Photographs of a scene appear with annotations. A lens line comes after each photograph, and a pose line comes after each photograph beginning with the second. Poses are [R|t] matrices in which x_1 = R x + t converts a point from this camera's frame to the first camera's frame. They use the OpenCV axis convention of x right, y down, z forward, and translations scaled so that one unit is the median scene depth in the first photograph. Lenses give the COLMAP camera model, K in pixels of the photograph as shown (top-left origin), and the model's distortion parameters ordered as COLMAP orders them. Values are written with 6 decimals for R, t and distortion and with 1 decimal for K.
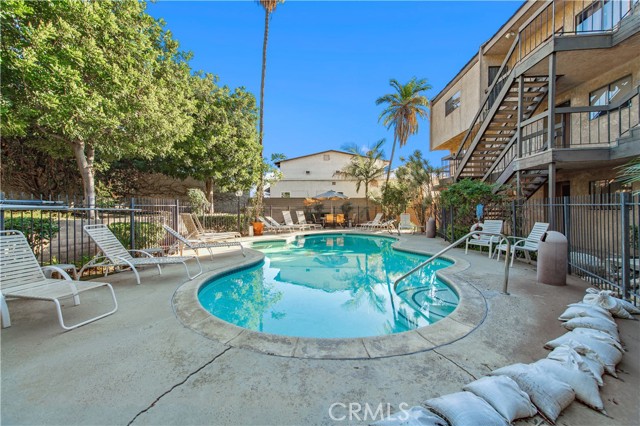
lens RADIAL K [[248.6, 0, 320.3], [0, 248.6, 209.1], [0, 0, 1]] dist [0.011318, -0.000213]
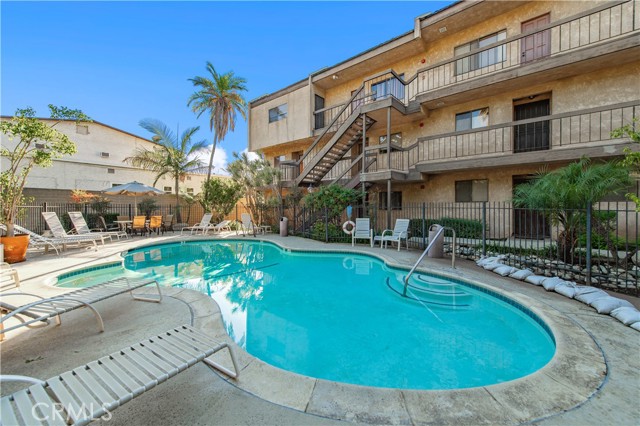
lens RADIAL K [[248.6, 0, 320.3], [0, 248.6, 209.1], [0, 0, 1]] dist [0.011318, -0.000213]
pose [[0.611306, 0.000762, 0.791394, -0.207113], [-0.004281, 0.999988, 0.002345, -0.002911], [-0.791383, -0.004821, 0.611302, 0.165962]]
